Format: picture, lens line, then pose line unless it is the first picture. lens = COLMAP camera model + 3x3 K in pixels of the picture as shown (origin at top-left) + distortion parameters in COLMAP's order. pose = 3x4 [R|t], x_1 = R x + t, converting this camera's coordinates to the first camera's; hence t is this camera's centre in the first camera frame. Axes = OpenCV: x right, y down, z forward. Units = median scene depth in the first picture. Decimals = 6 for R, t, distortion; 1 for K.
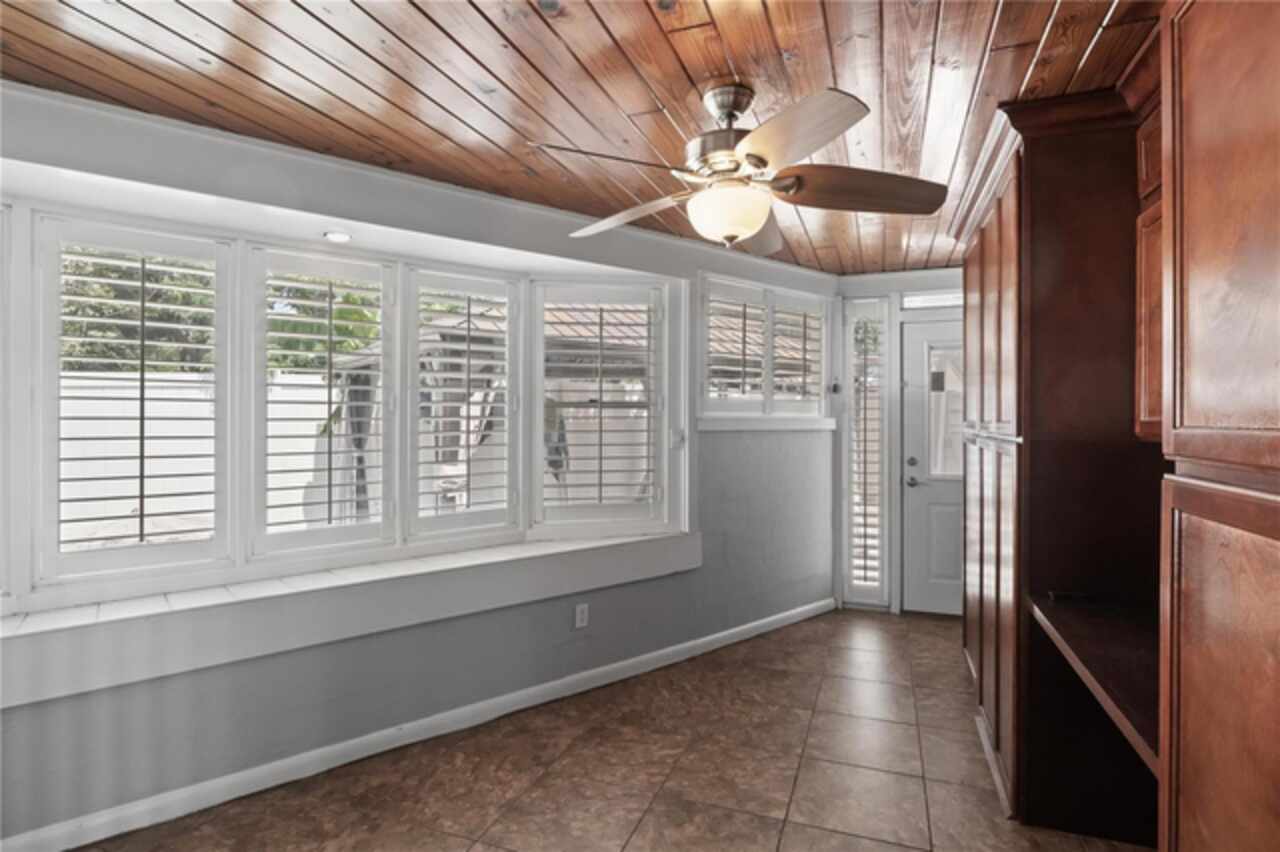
lens RADIAL K [[645.4, 0, 638.9], [0, 645.4, 419.7], [0, 0, 1]] dist [-0.006157, -0.000594]
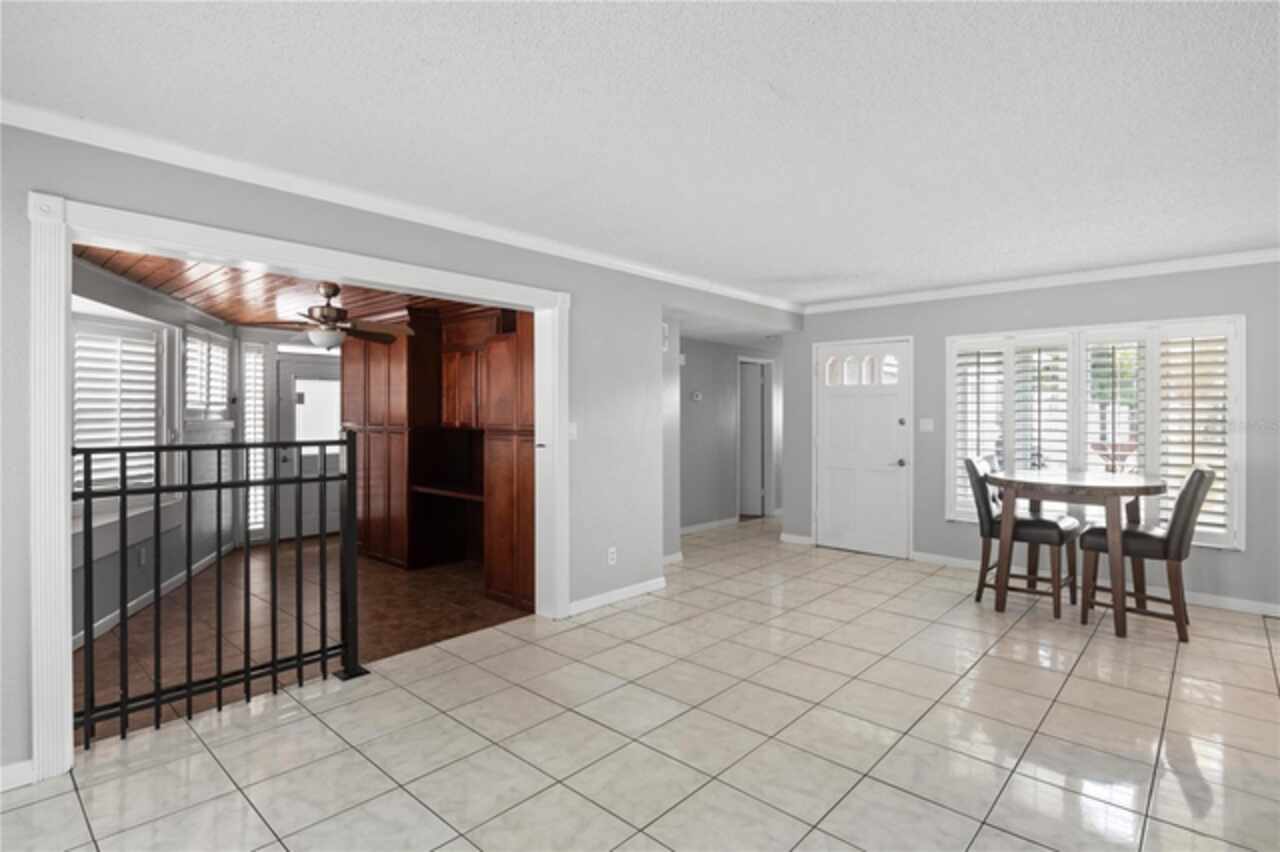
lens RADIAL K [[645.4, 0, 640.9], [0, 645.4, 421.0], [0, 0, 1]] dist [-0.006157, -0.000594]
pose [[0.359212, -0.003992, 0.933247, -0.774951], [0.002247, 0.999992, 0.003413, -0.003025], [-0.933253, 0.000871, 0.359218, -0.431781]]
